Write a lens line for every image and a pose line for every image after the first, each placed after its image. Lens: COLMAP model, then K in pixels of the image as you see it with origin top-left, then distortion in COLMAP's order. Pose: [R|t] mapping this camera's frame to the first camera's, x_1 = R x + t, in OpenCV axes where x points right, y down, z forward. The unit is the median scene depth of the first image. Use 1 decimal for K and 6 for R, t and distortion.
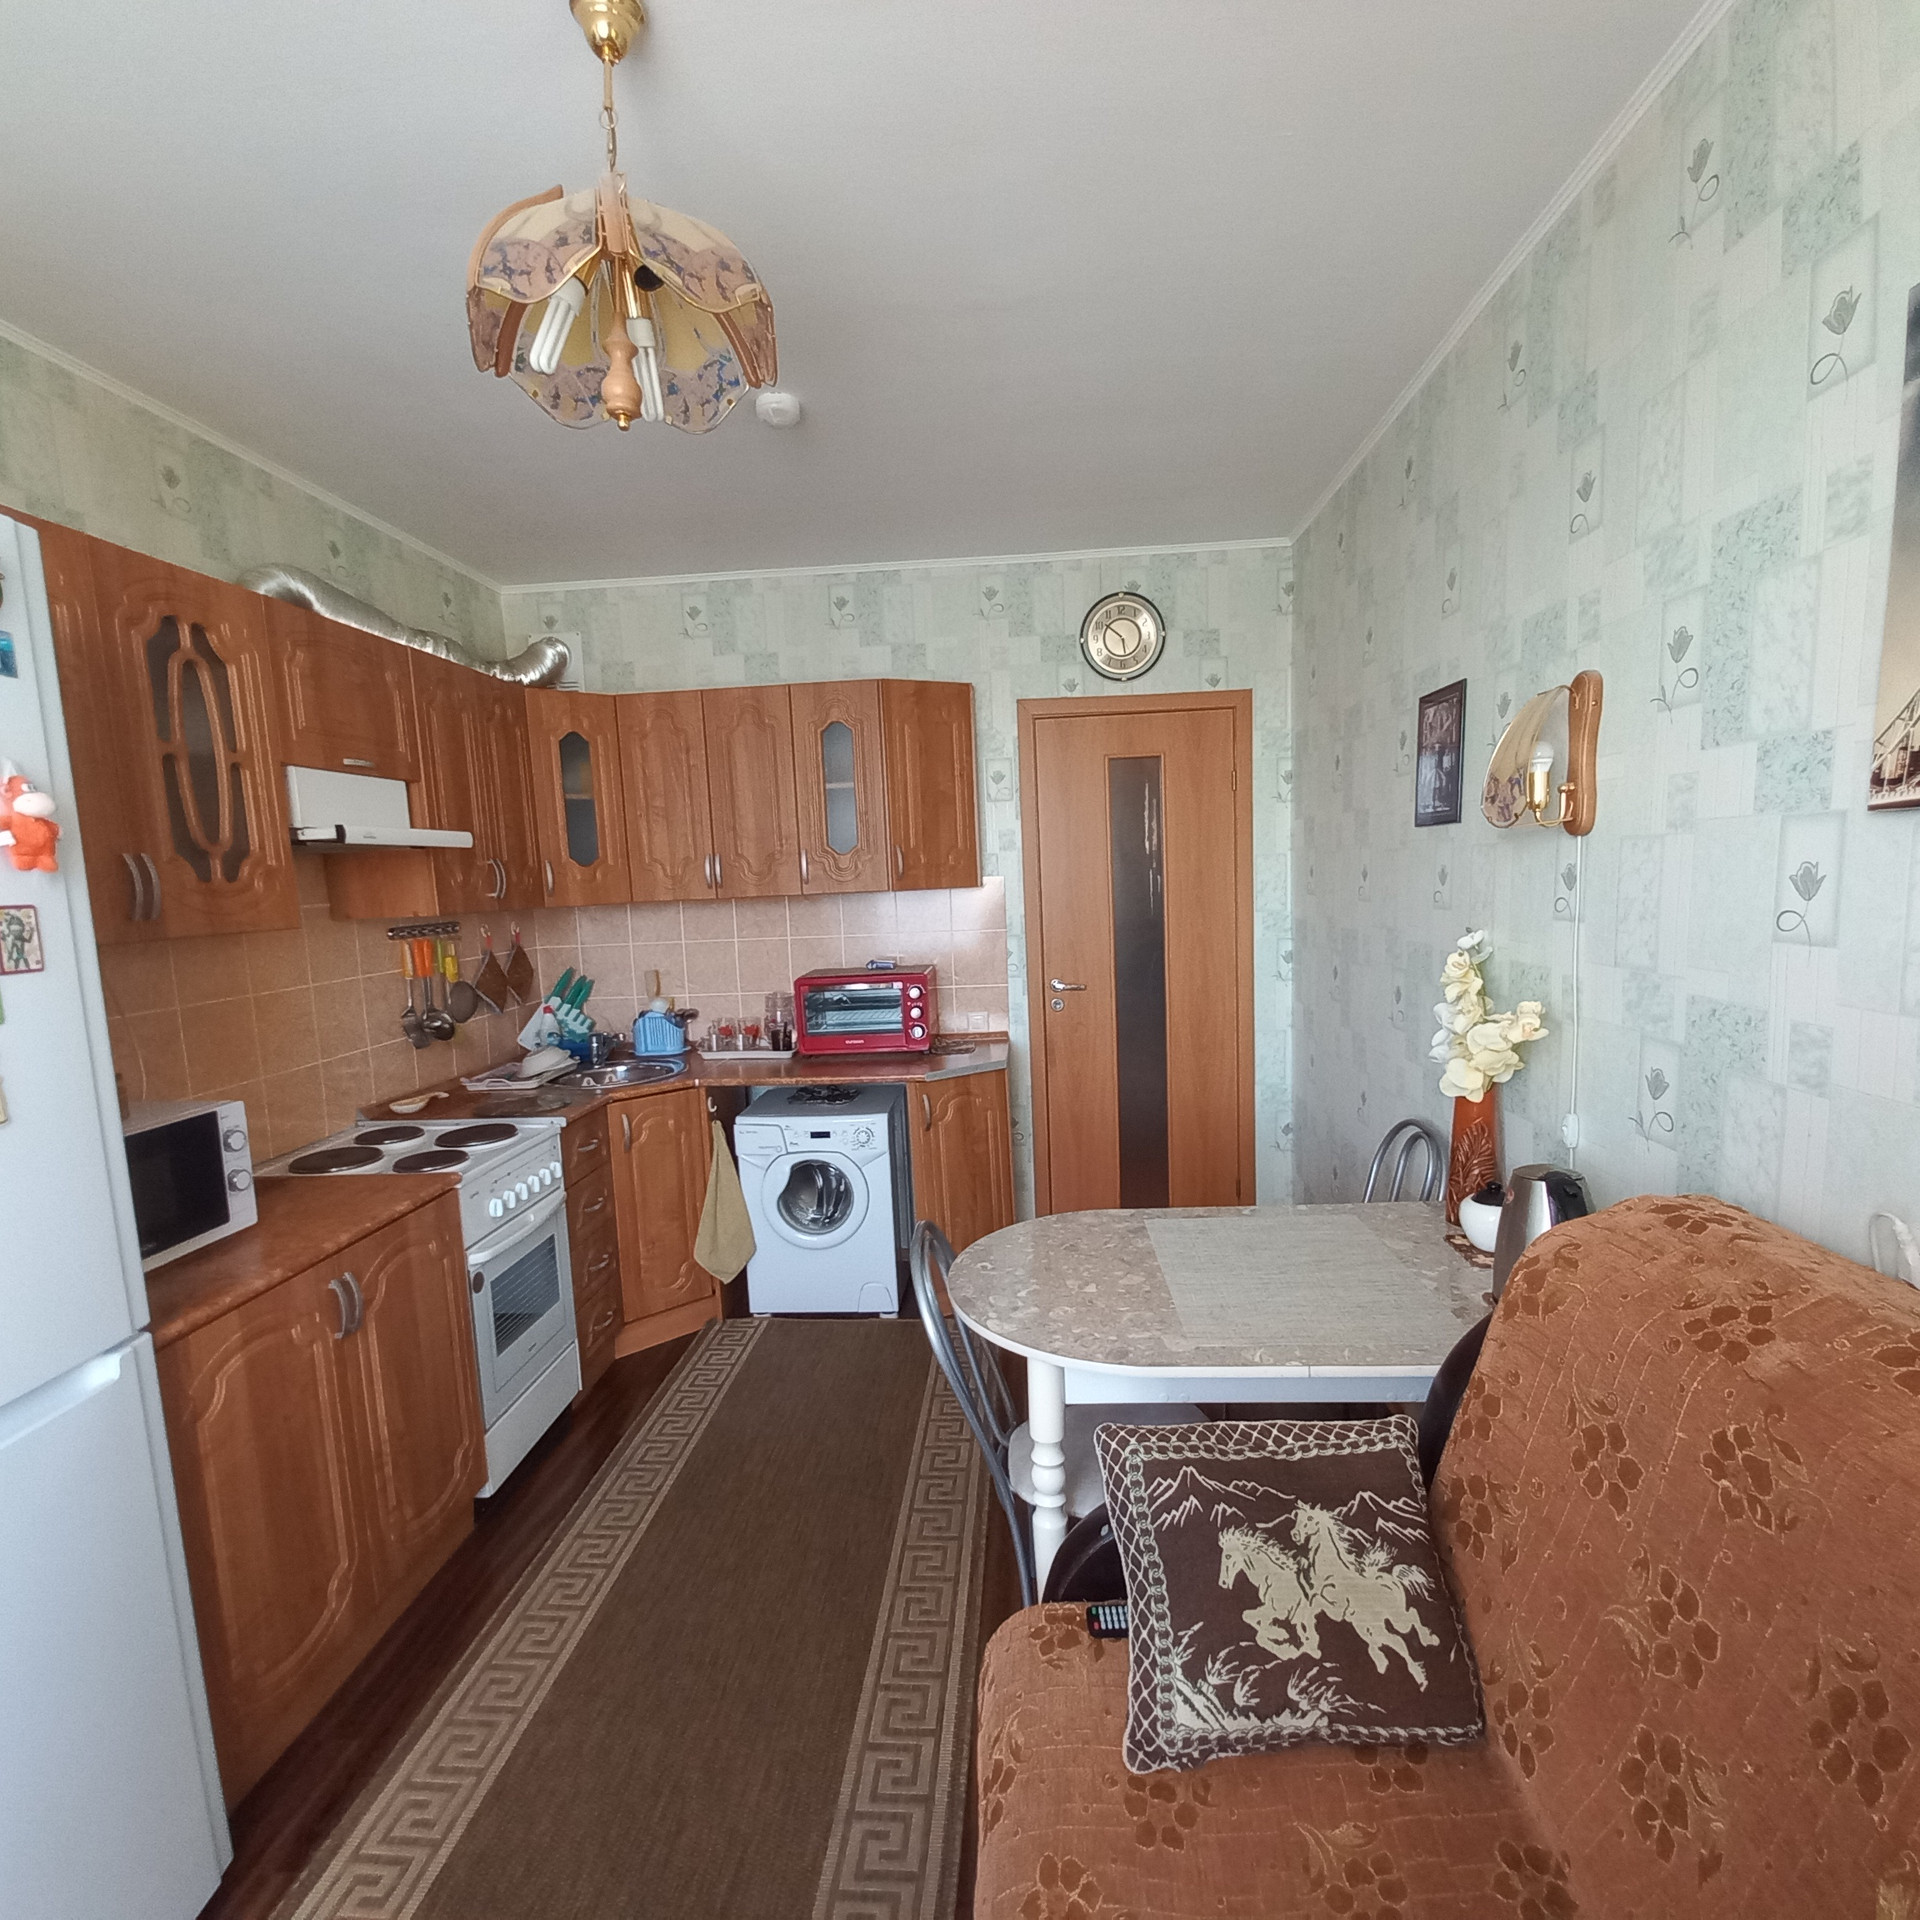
lens RADIAL K [[997.6, 0, 956.1], [0, 997.6, 991.1], [0, 0, 1]] dist [0.006548, -0.010416]
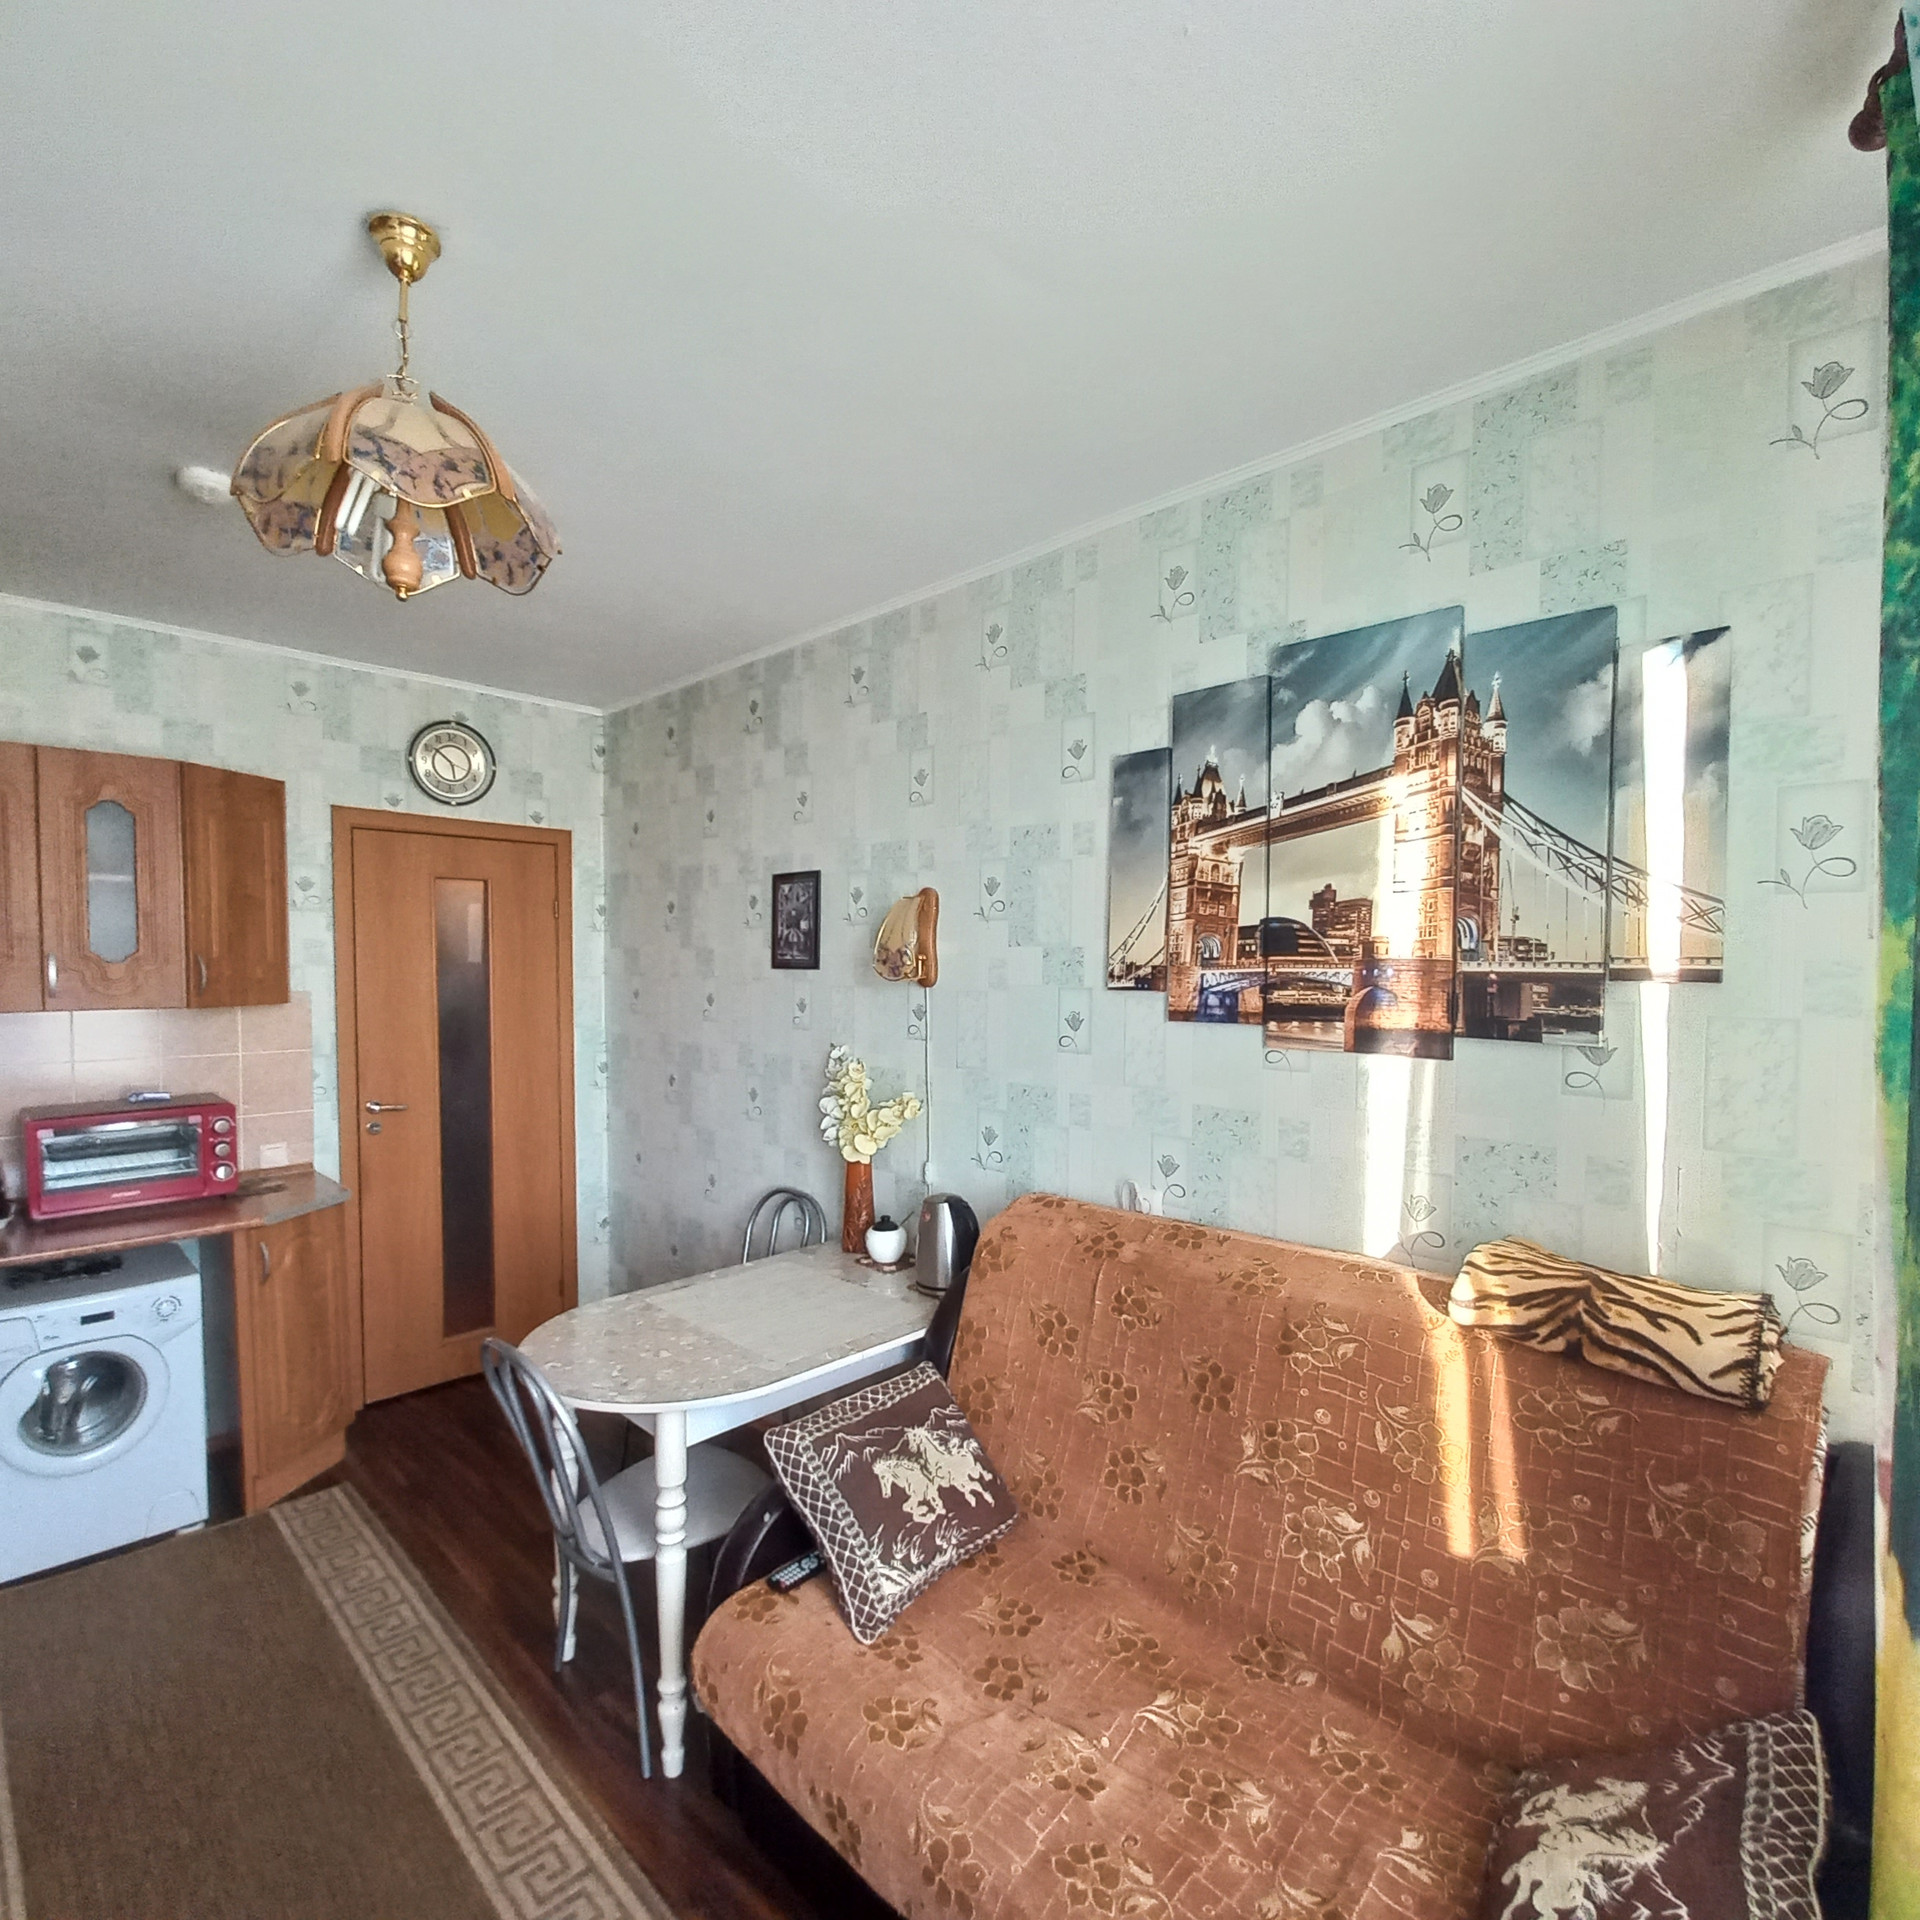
lens RADIAL K [[997.6, 0, 956.1], [0, 997.6, 991.1], [0, 0, 1]] dist [0.006548, -0.010416]
pose [[0.646210, 0.019637, 0.762907, -0.597049], [0.059713, 0.995303, -0.076199, -0.023842], [-0.760820, 0.094796, 0.642002, -0.075284]]
